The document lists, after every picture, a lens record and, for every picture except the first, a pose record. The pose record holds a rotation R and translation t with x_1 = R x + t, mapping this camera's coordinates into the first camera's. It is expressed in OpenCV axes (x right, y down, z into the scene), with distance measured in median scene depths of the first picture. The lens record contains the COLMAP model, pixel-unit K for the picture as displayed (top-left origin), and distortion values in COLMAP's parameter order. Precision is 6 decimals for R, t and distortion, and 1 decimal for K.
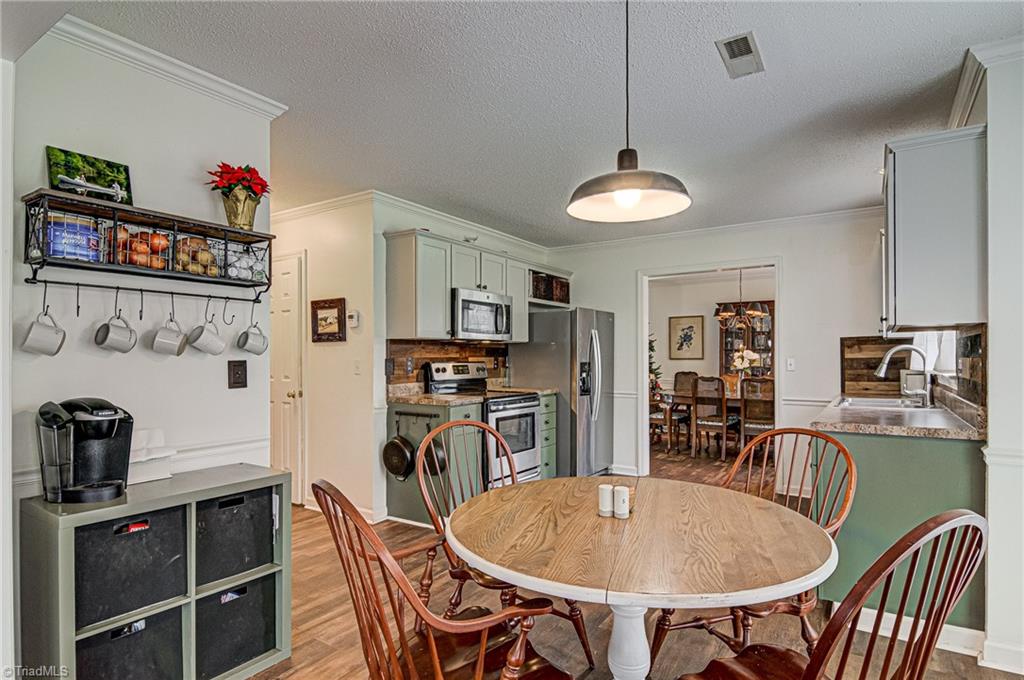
lens RADIAL K [[539.4, 0, 518.8], [0, 539.4, 357.4], [0, 0, 1]] dist [0.017342, -0.000547]
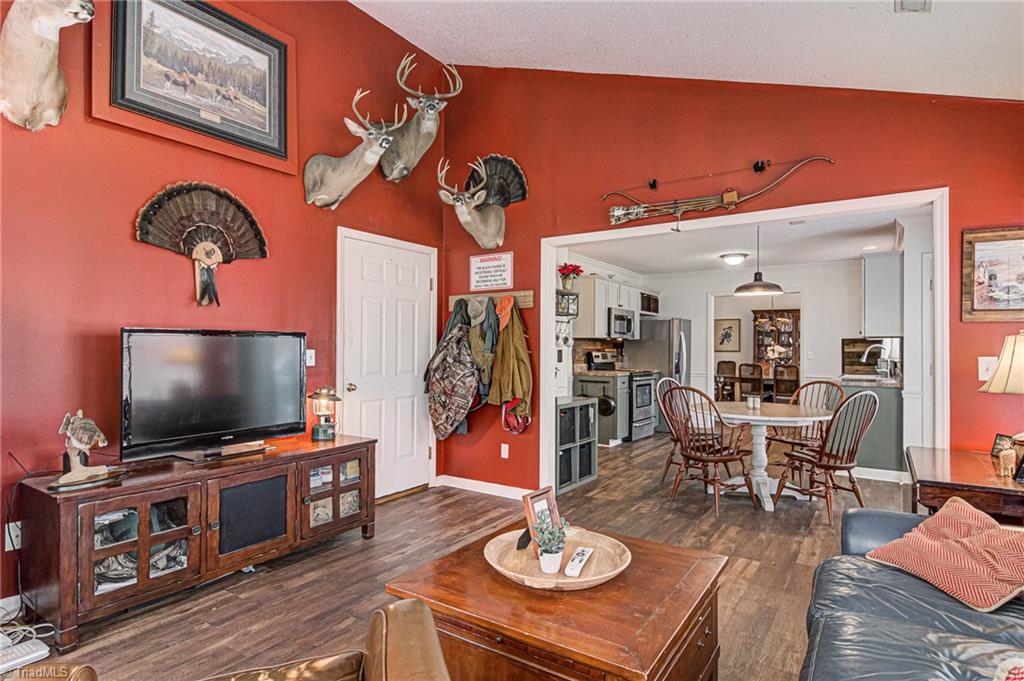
lens RADIAL K [[539.4, 0, 516.8], [0, 539.4, 339.6], [0, 0, 1]] dist [0.017342, -0.000547]
pose [[0.999882, 0.008719, -0.012615, -0.348307], [-0.008924, 0.999828, -0.016266, 0.001109], [0.012471, 0.016377, 0.999788, -0.616965]]
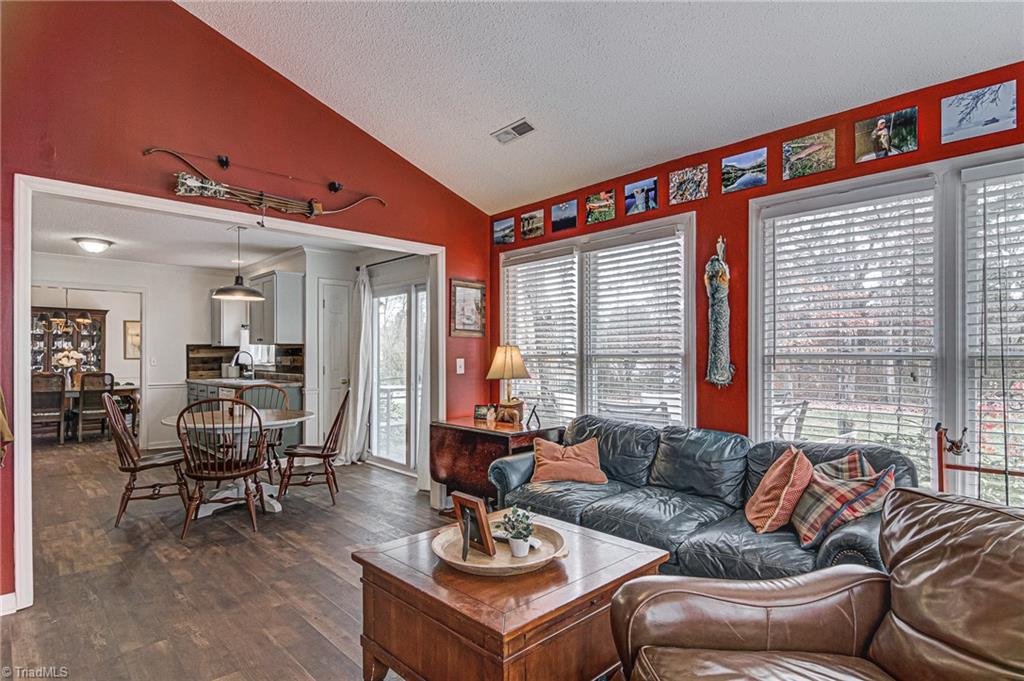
lens RADIAL K [[539.4, 0, 518.1], [0, 539.4, 349.2], [0, 0, 1]] dist [0.017342, -0.000547]
pose [[0.239696, 0.014743, 0.970736, -0.728333], [0.001071, 0.999880, -0.015451, 0.003484], [-0.970848, 0.004743, 0.239651, -0.341511]]
